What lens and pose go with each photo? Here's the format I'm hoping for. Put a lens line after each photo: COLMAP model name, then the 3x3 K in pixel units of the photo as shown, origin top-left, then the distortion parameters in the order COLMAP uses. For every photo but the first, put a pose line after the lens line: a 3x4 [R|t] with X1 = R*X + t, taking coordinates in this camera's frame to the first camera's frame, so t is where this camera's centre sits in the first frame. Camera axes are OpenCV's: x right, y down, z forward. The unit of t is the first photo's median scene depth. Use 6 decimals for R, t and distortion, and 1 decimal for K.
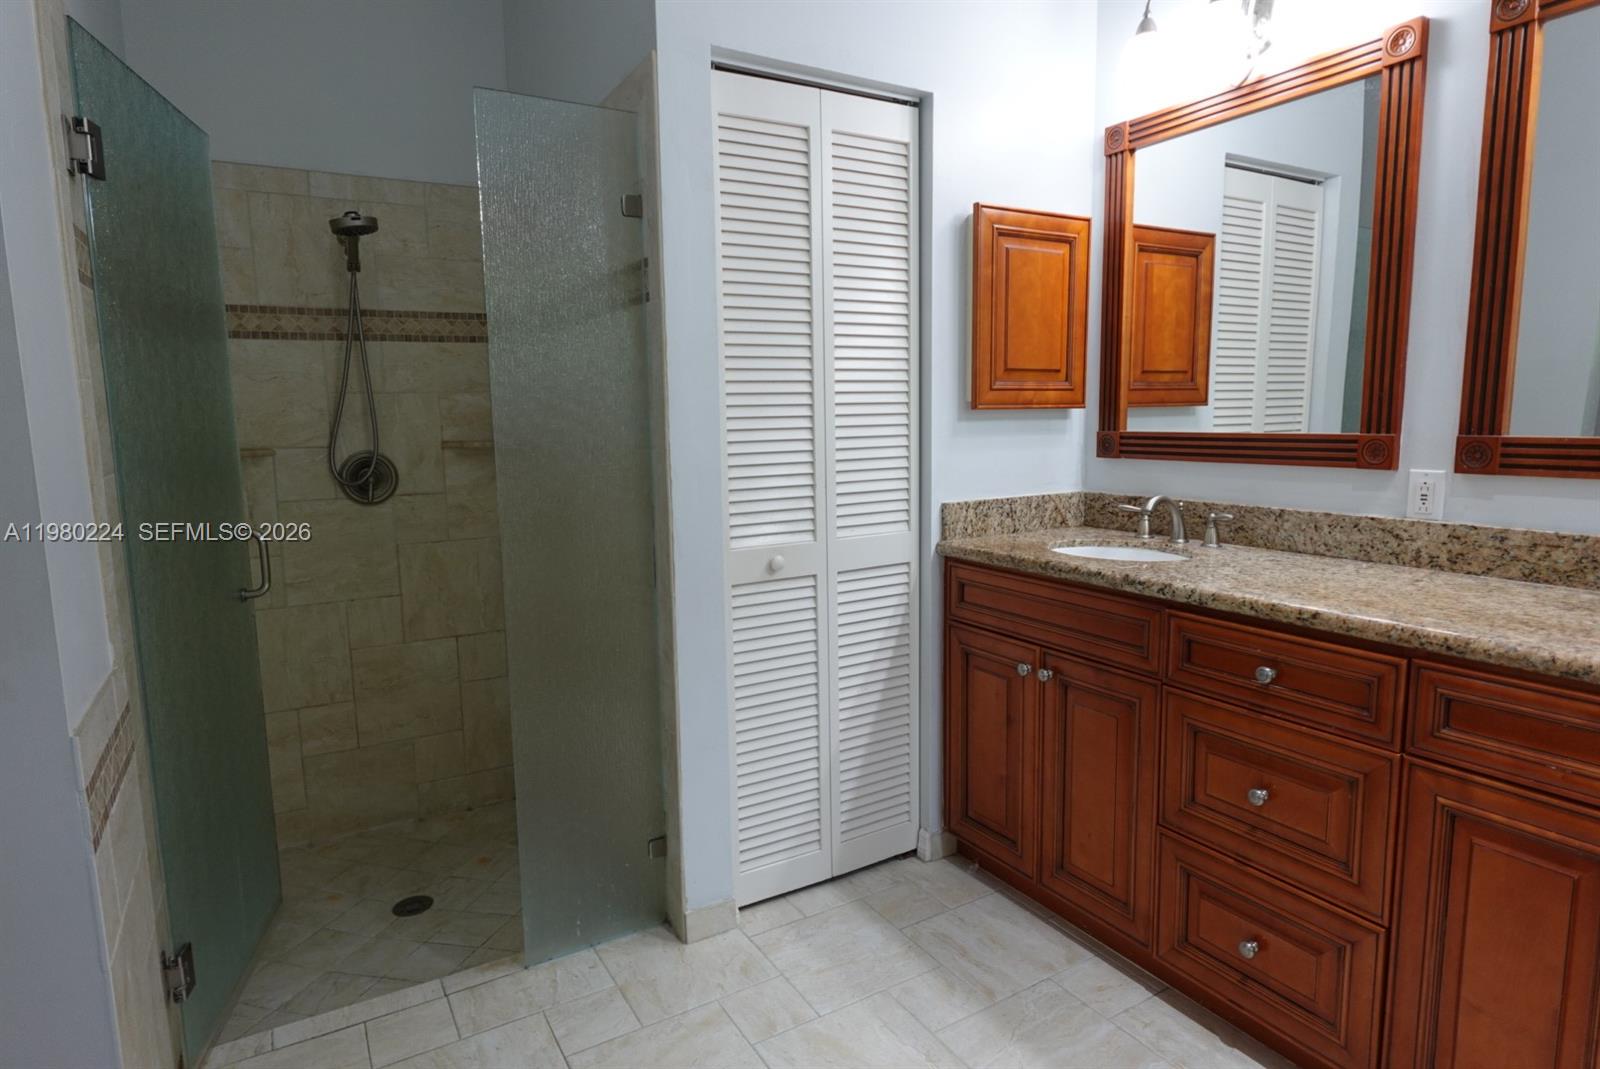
lens RADIAL K [[909.9, 0, 799.4], [0, 909.9, 534.4], [0, 0, 1]] dist [0.001839, -0.000608]
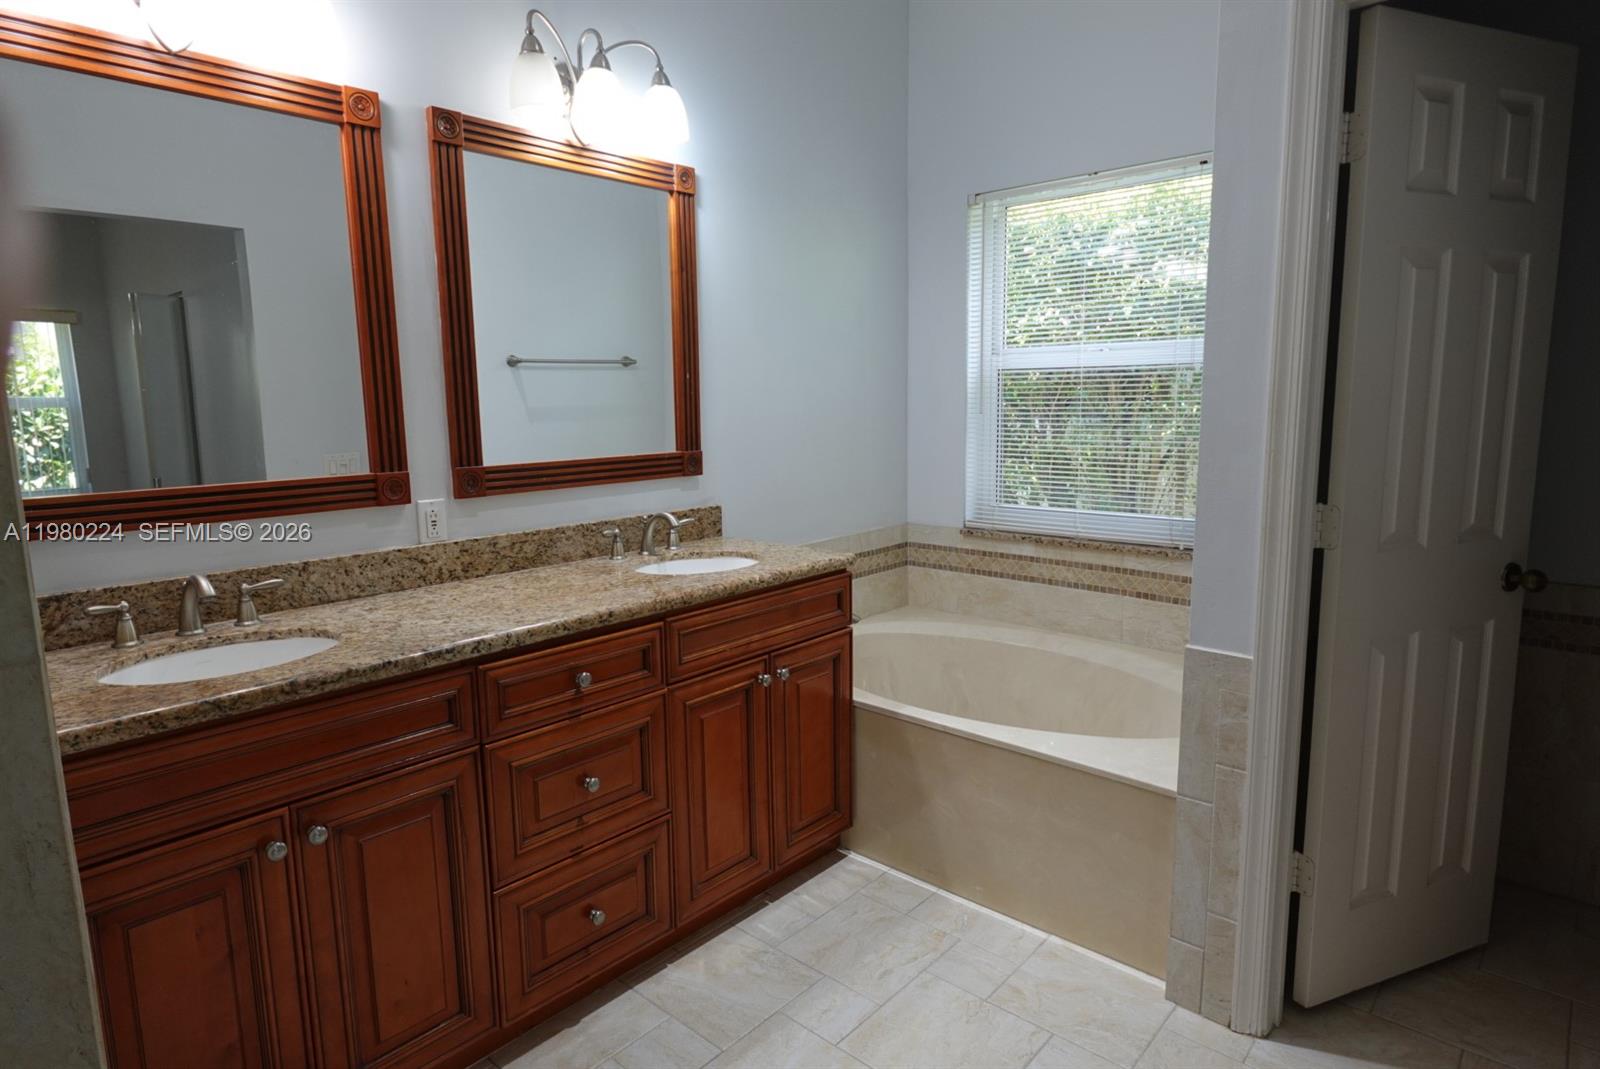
lens RADIAL K [[909.9, 0, 796.5], [0, 909.9, 531.7], [0, 0, 1]] dist [0.001839, -0.000608]
pose [[-0.308247, -0.120156, 0.943688, -0.557346], [0.146991, 0.974062, 0.172037, -0.164090], [-0.939882, 0.191744, -0.282590, 0.910380]]
